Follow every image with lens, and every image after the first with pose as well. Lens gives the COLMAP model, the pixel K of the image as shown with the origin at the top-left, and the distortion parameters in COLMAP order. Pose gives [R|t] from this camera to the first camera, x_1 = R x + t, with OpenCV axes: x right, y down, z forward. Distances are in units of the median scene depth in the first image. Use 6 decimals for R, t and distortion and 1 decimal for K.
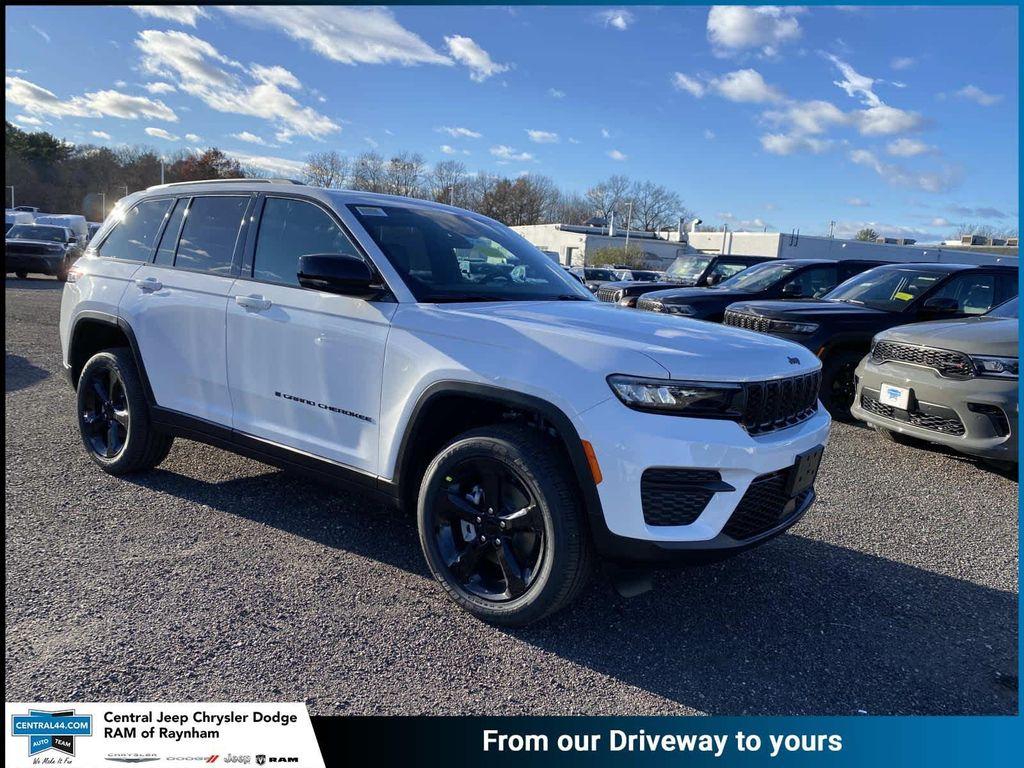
lens RADIAL K [[815.9, 0, 512.0], [0, 815.9, 384.0], [0, 0, 1]] dist [0.038839, -0.006228]
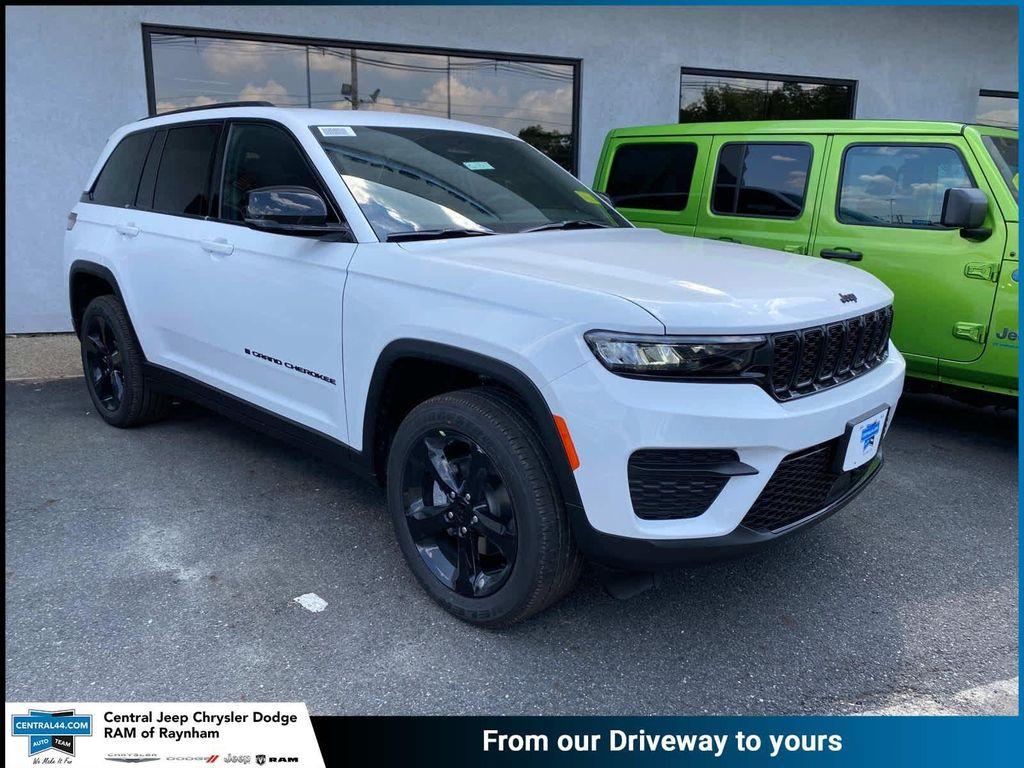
lens RADIAL K [[815.9, 0, 512.0], [0, 815.9, 384.0], [0, 0, 1]] dist [0.038839, -0.006228]
pose [[0.991513, -0.014944, -0.129147, 0.140360], [0.026610, 0.995668, 0.089089, -0.029896], [0.127256, -0.091770, 0.987615, 0.203372]]
